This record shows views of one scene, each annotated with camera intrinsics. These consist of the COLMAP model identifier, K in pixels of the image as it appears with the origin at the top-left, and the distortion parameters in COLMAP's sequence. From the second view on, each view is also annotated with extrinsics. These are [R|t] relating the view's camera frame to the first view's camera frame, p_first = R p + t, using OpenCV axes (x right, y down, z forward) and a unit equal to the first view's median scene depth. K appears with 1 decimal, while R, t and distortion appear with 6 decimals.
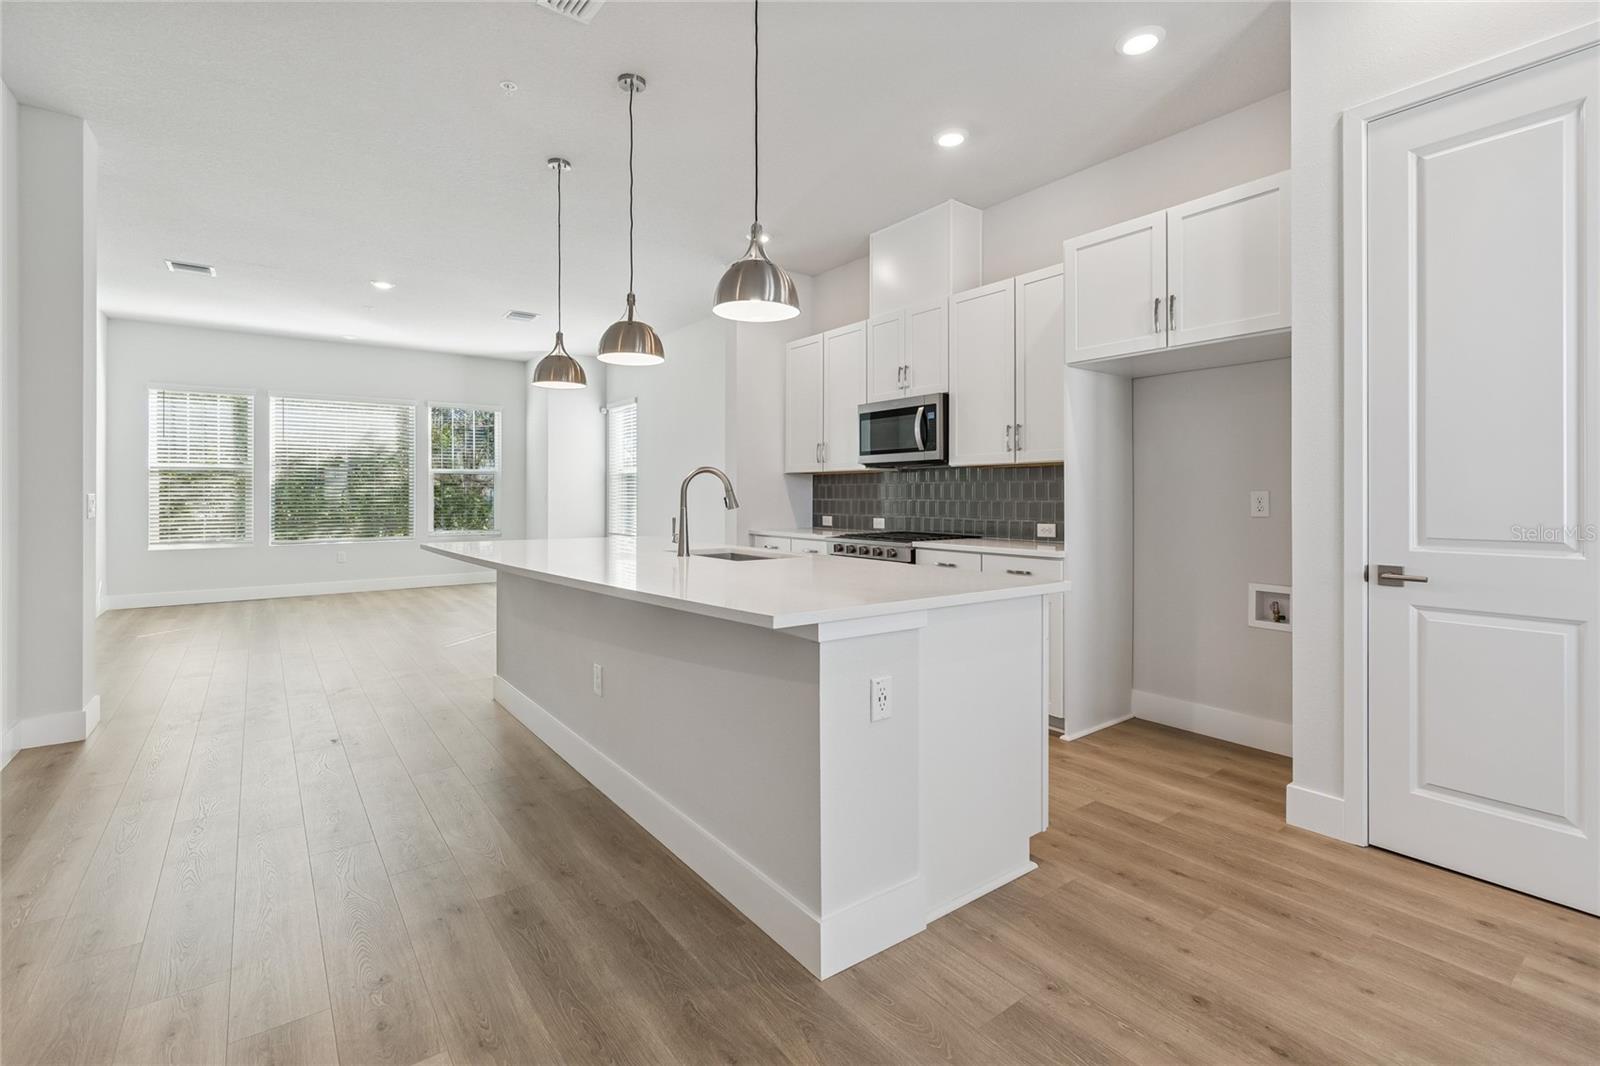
lens RADIAL K [[724.1, 0, 837.1], [0, 724.1, 487.6], [0, 0, 1]] dist [-0.002479, -0.000376]
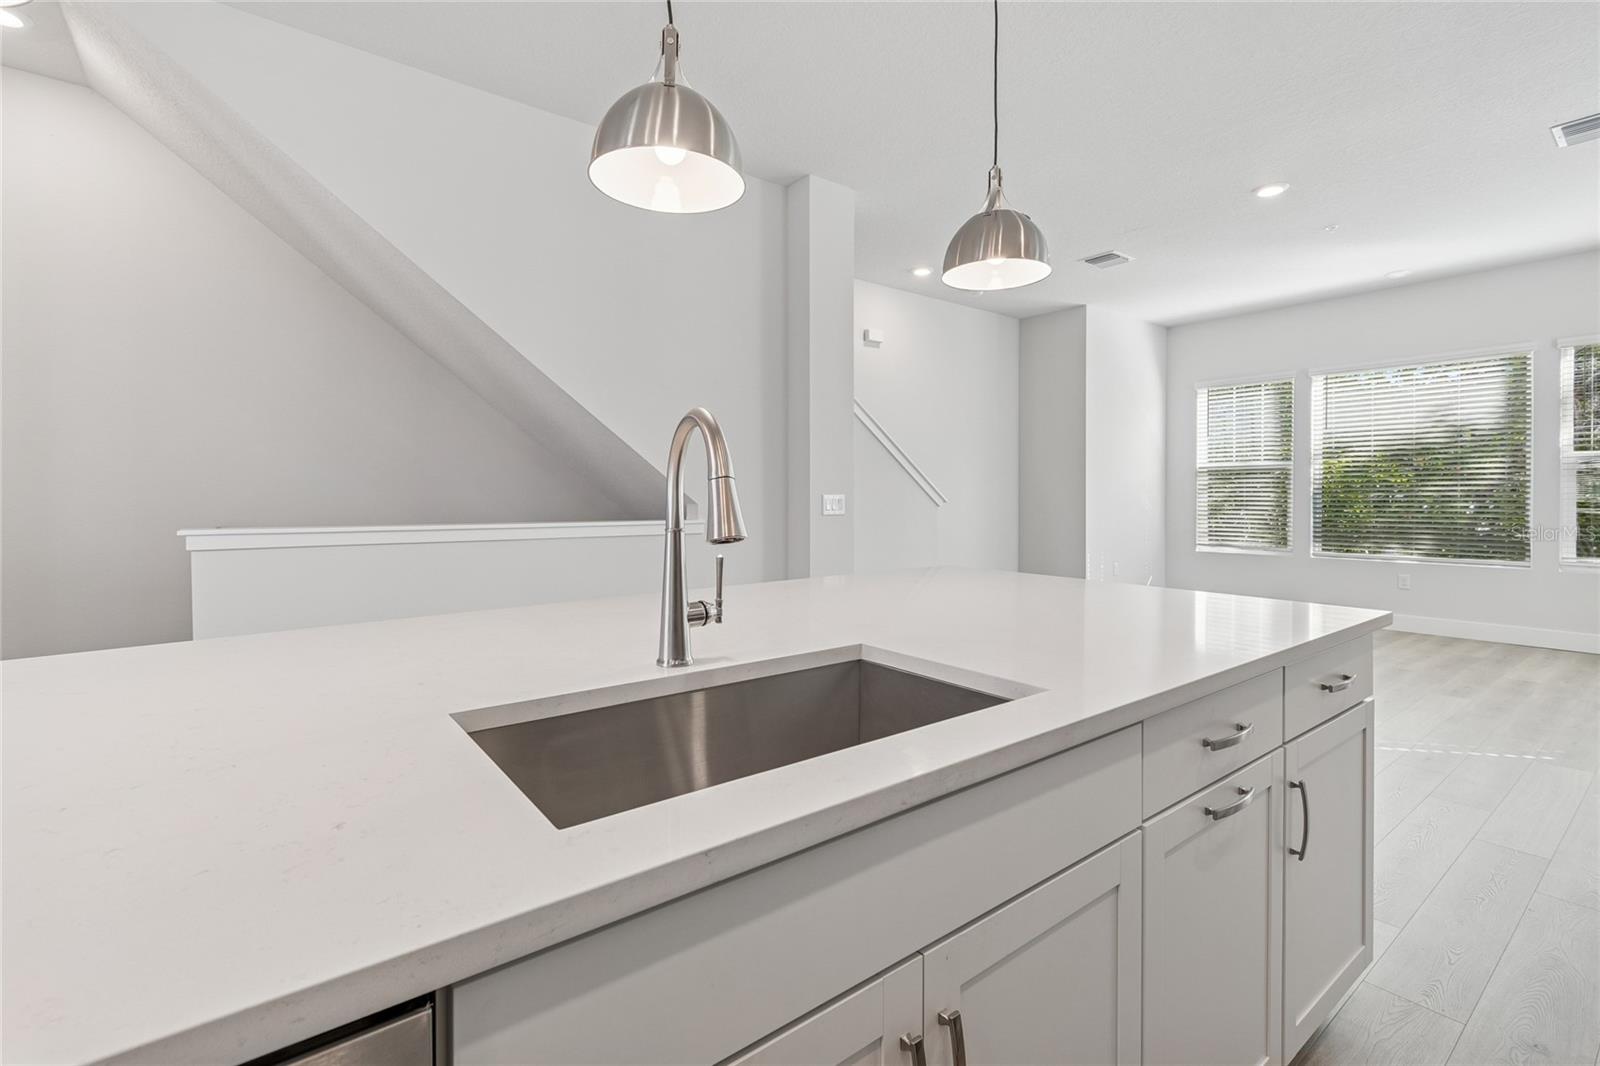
lens RADIAL K [[729.3, 0, 799.6], [0, 729.3, 507.5], [0, 0, 1]] dist [0.000776, 0.000048]
pose [[-0.020177, 0.015403, -0.999678, 0.063256], [0.010697, 0.999827, 0.015190, 0.004814], [0.999739, -0.010387, -0.020338, 0.443970]]
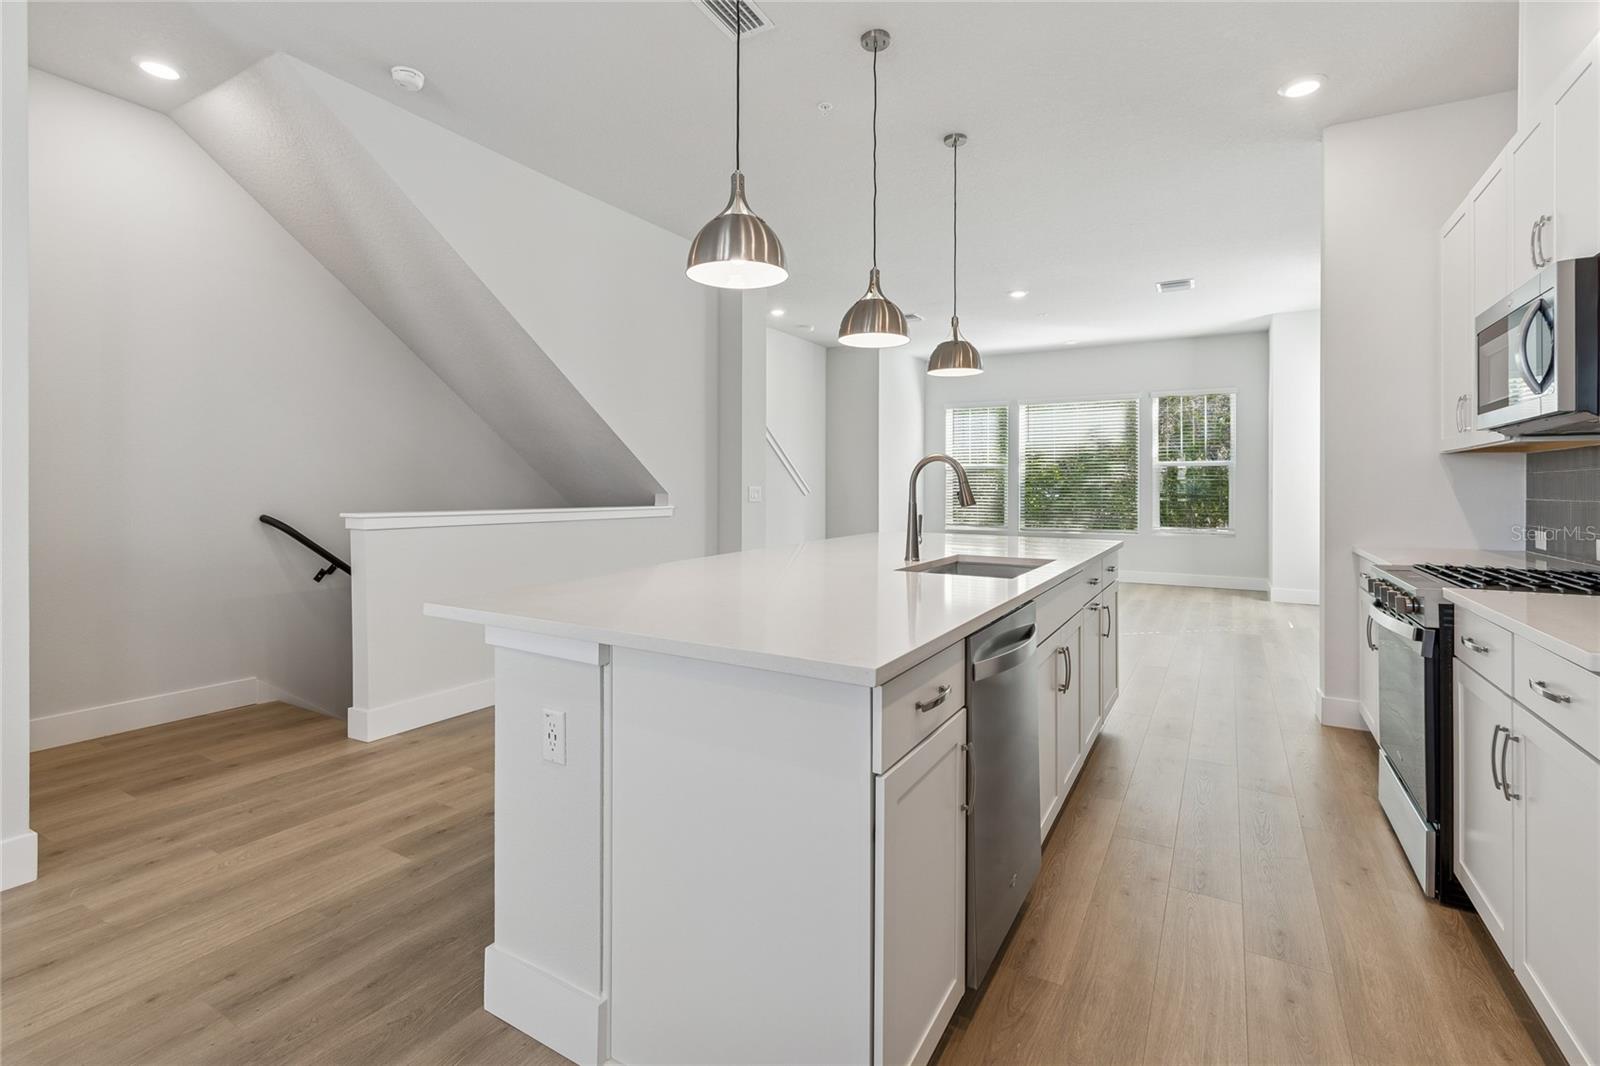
lens RADIAL K [[741.2, 0, 800.6], [0, 741.2, 489.7], [0, 0, 1]] dist [0.011276, -0.000671]
pose [[0.358103, 0.005655, -0.933665, 0.230120], [0.004251, 0.999961, 0.007687, 0.001735], [0.933672, -0.006722, 0.358066, 0.235528]]
